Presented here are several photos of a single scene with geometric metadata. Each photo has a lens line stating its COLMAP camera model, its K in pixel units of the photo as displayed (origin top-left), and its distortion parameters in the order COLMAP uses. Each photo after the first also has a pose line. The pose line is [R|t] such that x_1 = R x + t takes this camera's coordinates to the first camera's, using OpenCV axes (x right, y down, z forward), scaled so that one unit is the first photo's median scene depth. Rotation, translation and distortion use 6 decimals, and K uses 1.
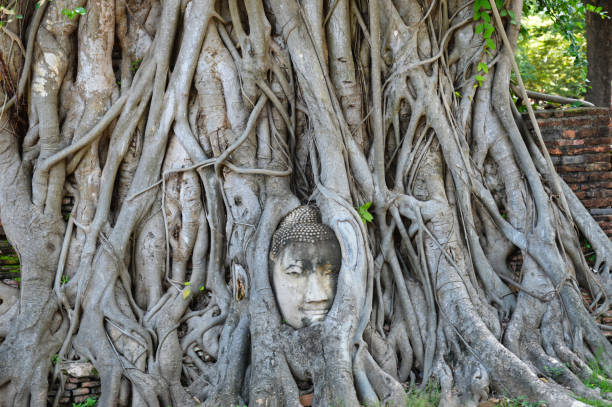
lens RADIAL K [[1303.9, 0, 306.0], [0, 1303.9, 203.5], [0, 0, 1]] dist [0.464302, 0.236567]
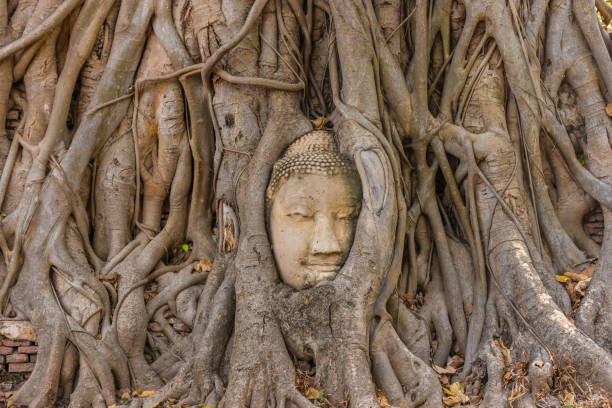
lens RADIAL K [[1316.9, 0, 306.0], [0, 1316.9, 204.0], [0, 0, 1]] dist [-0.000282, 0.021315]
pose [[0.997966, 0.047773, -0.042219, 0.025721], [-0.048769, 0.998548, -0.022887, 0.060749], [0.041065, 0.024899, 0.998846, 0.242473]]
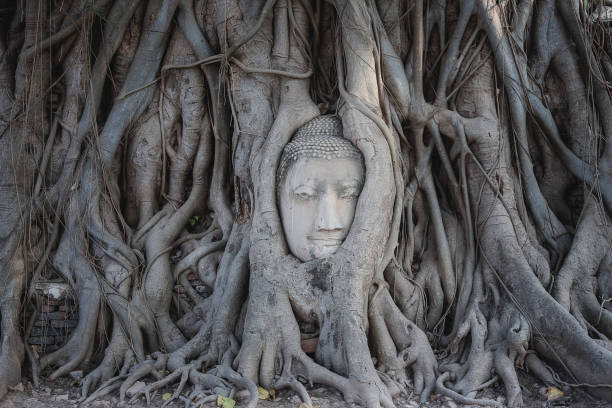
lens RADIAL K [[1316.9, 0, 306.0], [0, 1316.9, 204.0], [0, 0, 1]] dist [-0.000282, 0.021315]
pose [[0.995846, 0.055585, -0.072117, 0.050200], [-0.052283, 0.997531, 0.046893, 0.018991], [0.074546, -0.042928, 0.996293, 0.156968]]
